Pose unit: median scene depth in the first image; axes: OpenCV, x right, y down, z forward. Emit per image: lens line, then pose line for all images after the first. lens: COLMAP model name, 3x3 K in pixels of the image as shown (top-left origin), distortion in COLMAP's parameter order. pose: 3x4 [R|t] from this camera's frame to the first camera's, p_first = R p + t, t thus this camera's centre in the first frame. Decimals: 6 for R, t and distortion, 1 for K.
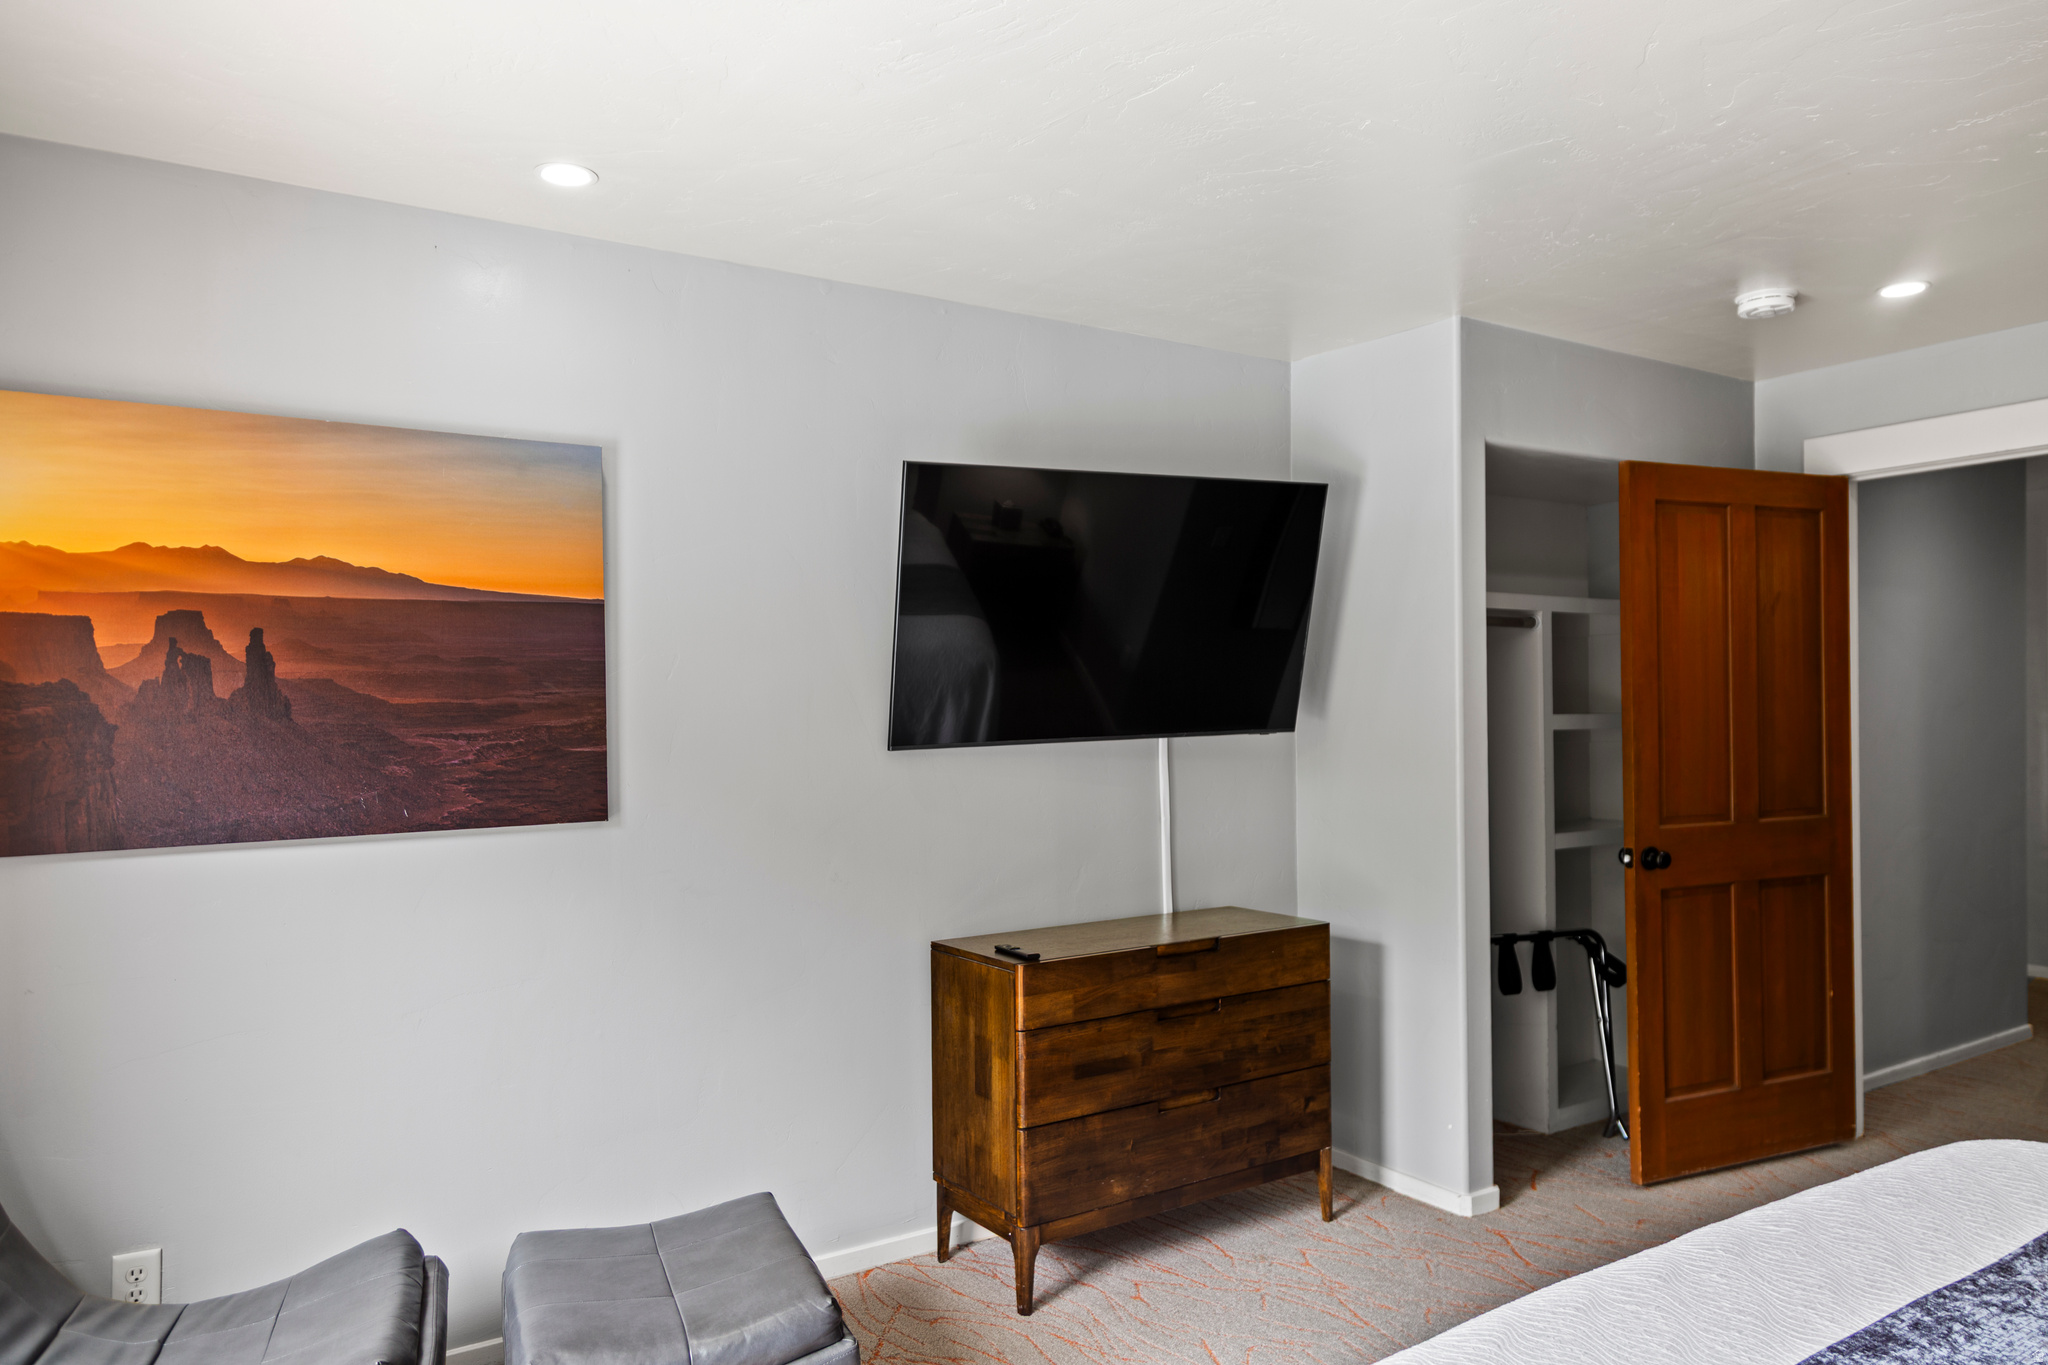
lens RADIAL K [[1379.8, 0, 1023.8], [0, 1379.8, 691.7], [0, 0, 1]] dist [0.024857, -0.003922]
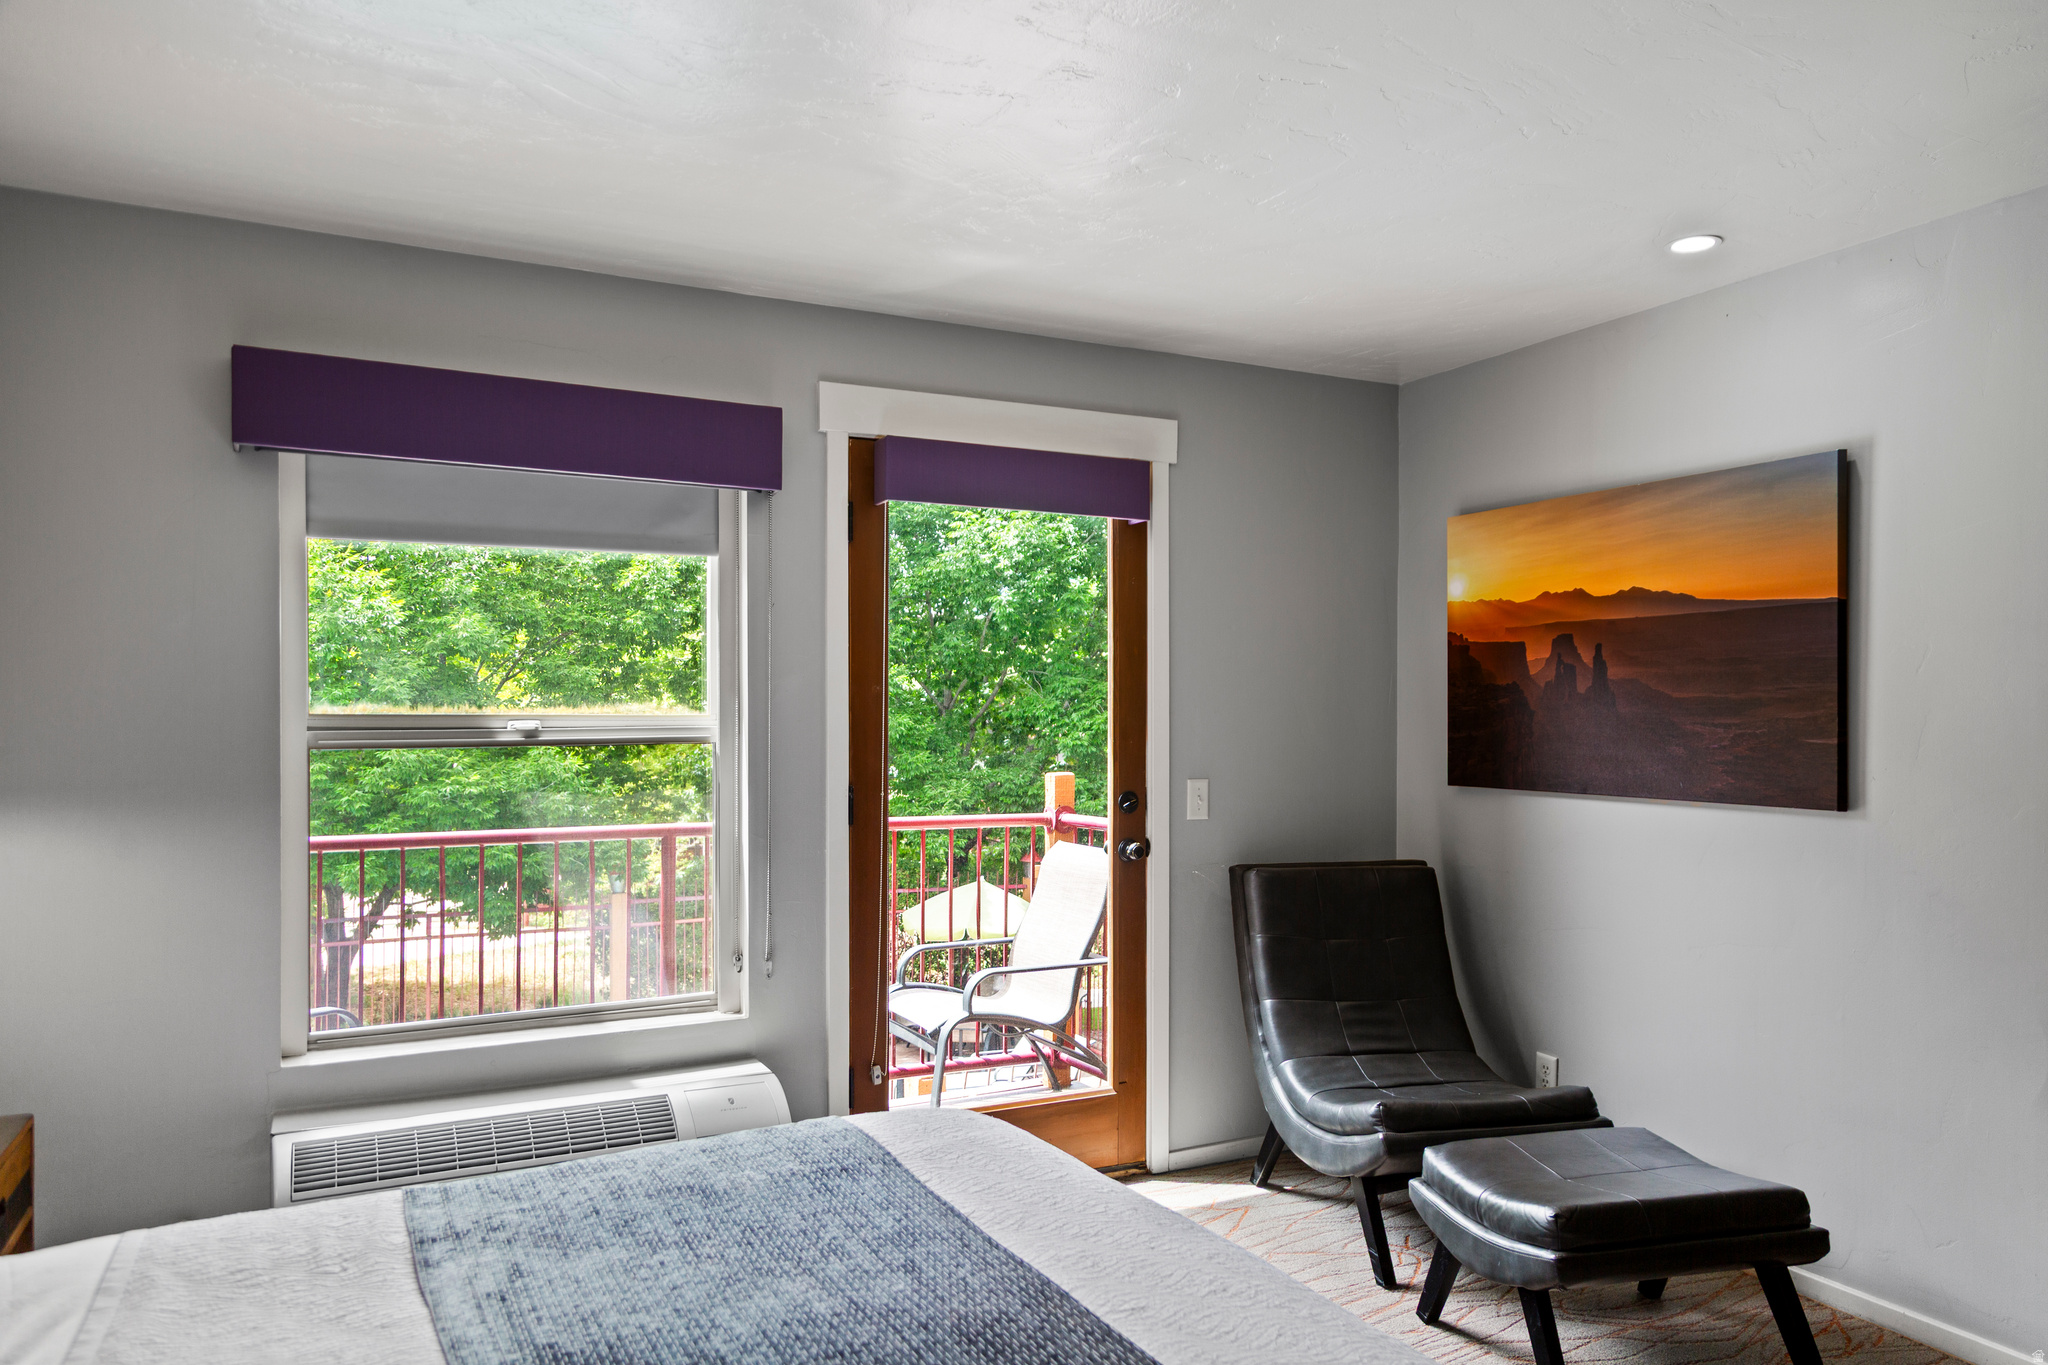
lens RADIAL K [[1379.8, 0, 1023.1], [0, 1379.8, 685.3], [0, 0, 1]] dist [0.024857, -0.003922]
pose [[-0.115630, -0.010175, -0.993240, 0.906029], [0.000520, 0.999947, -0.010304, 0.010801], [0.993292, -0.001708, -0.115619, 0.580542]]
